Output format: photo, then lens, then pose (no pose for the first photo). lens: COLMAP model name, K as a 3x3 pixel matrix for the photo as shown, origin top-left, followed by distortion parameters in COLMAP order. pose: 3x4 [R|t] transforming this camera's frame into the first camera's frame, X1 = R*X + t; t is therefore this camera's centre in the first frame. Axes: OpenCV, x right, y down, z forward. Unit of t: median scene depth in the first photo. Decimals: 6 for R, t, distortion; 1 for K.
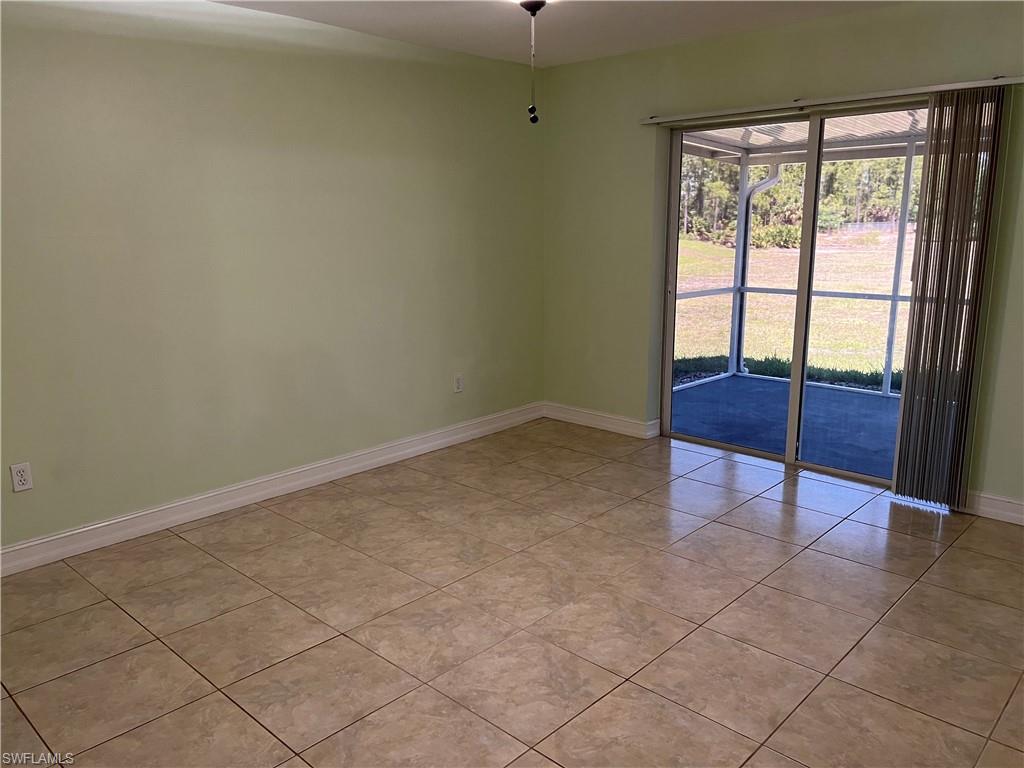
lens RADIAL K [[773.4, 0, 512.0], [0, 773.4, 384.0], [0, 0, 1]] dist [0.077620, -0.091006]
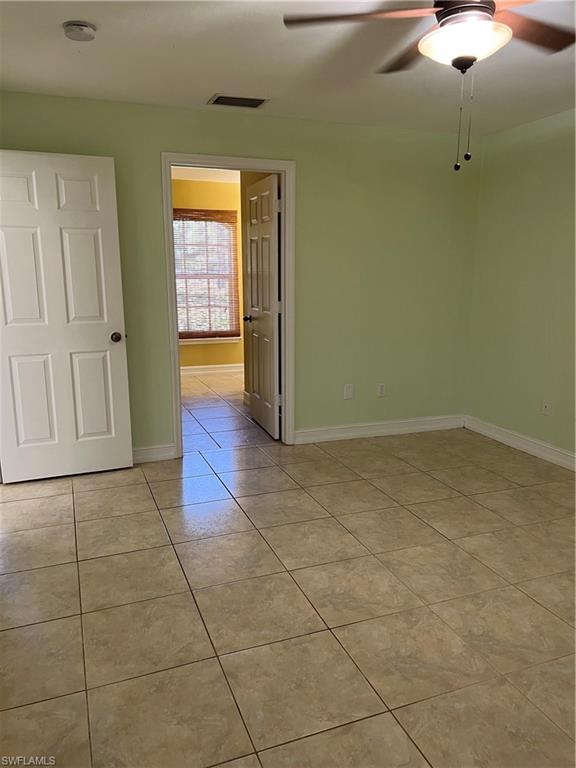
lens RADIAL K [[580.1, 0, 288.0], [0, 580.1, 384.0], [0, 0, 1]] dist [0.077620, -0.091006]
pose [[-0.439404, 0.187303, -0.878545, 0.882618], [-0.175183, 0.941374, 0.288316, -0.235557], [0.881042, 0.280594, -0.380831, 1.136011]]
